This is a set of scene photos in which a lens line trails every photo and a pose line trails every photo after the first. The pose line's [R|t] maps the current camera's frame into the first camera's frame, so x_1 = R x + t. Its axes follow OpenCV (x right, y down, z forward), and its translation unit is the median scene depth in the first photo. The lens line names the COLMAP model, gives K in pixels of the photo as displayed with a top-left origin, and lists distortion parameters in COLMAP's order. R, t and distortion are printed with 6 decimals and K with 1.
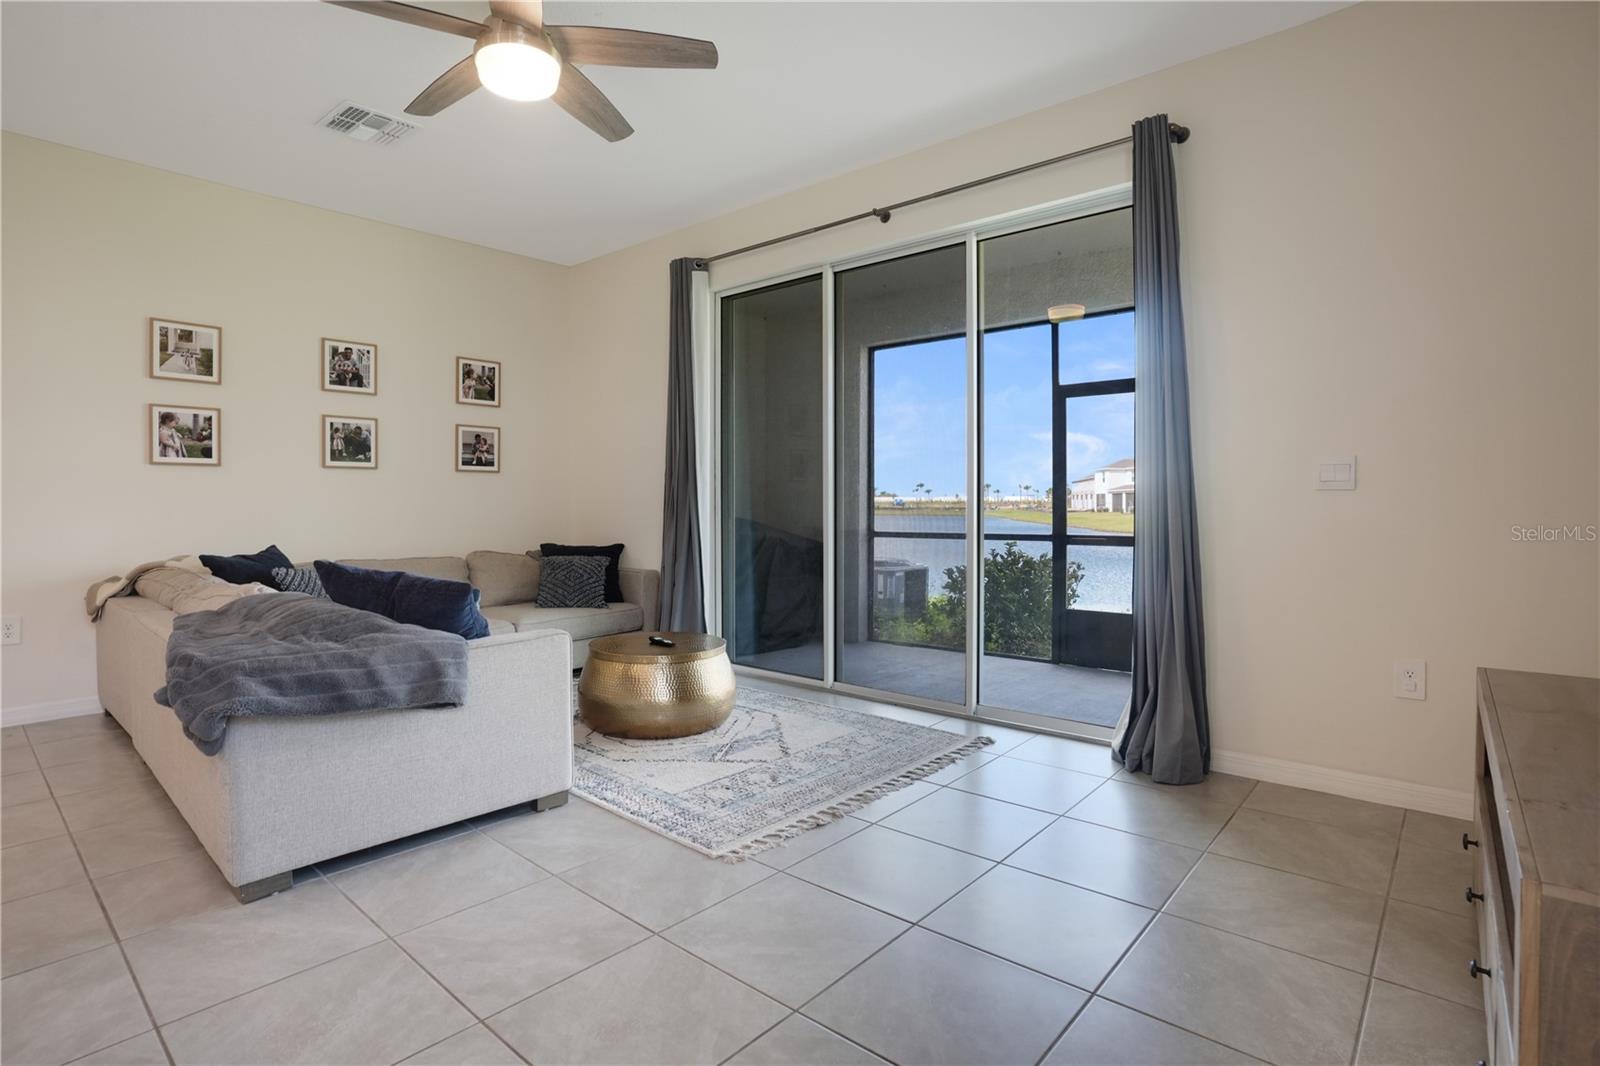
lens RADIAL K [[806.1, 0, 808.1], [0, 806.1, 506.9], [0, 0, 1]] dist [-0.066752, 0.021945]
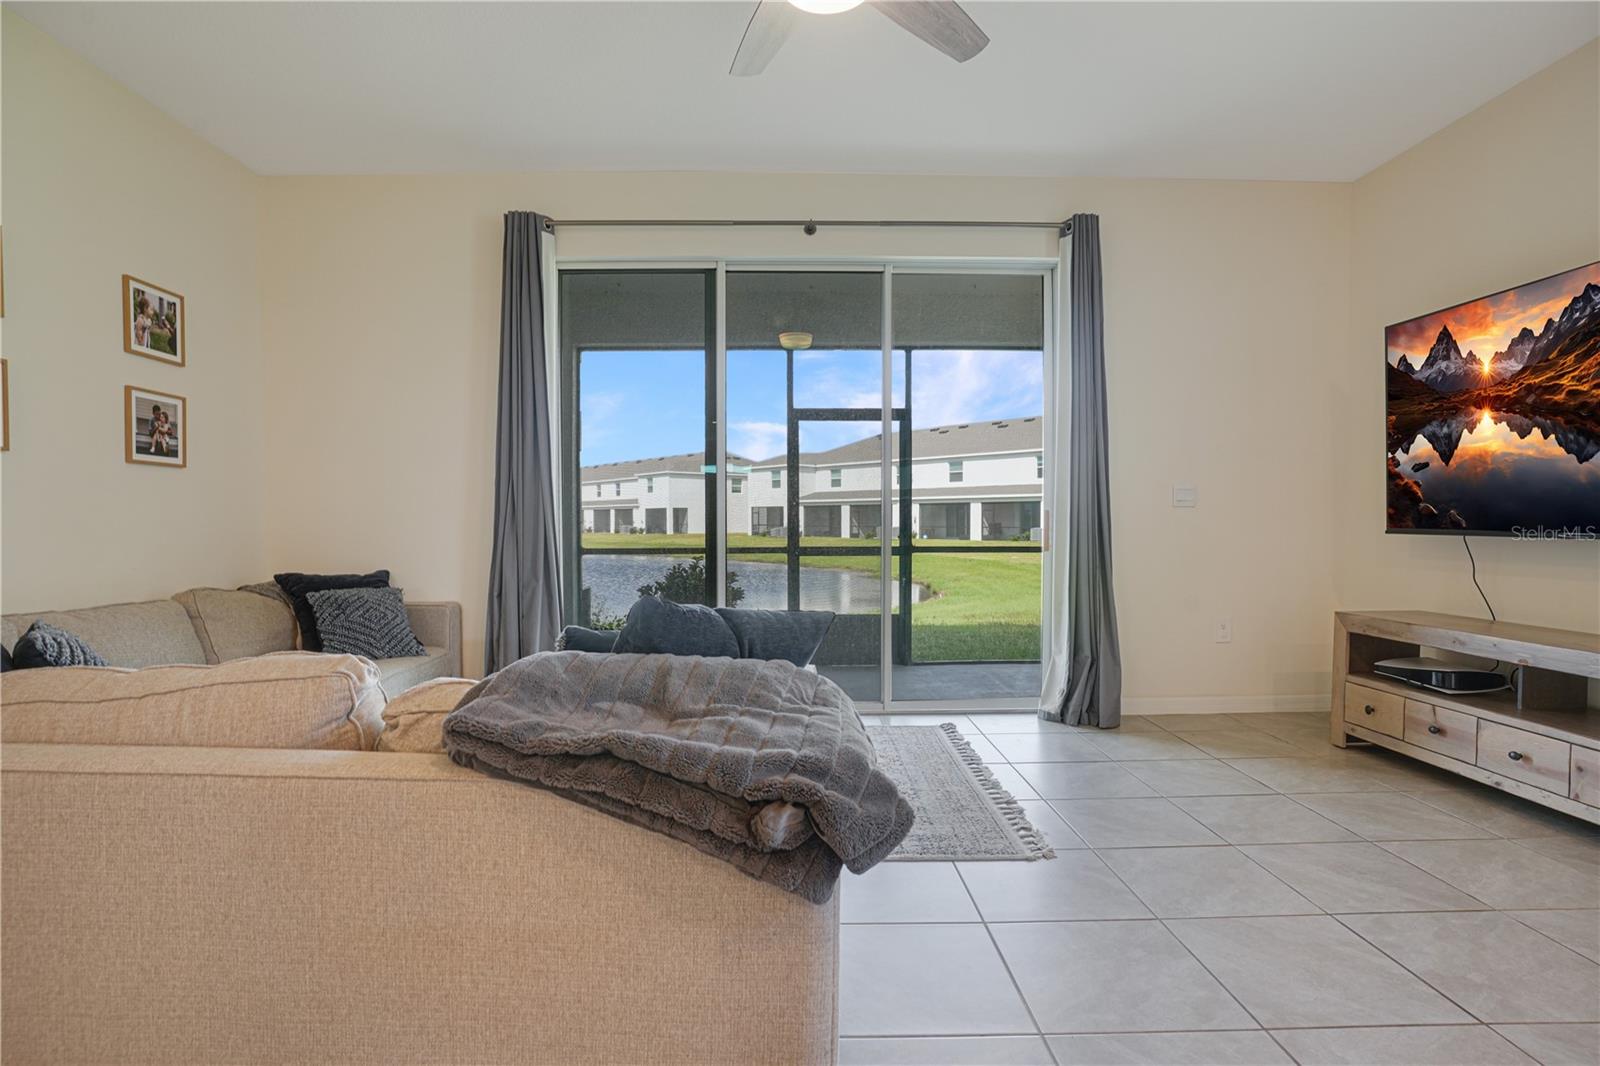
lens RADIAL K [[806.1, 0, 799.3], [0, 806.1, 537.2], [0, 0, 1]] dist [-0.066752, 0.021945]
pose [[0.739918, -0.013393, 0.672564, -0.453130], [0.003380, 0.999863, 0.016191, 0.005089], [-0.672689, -0.009707, 0.739862, 0.202460]]
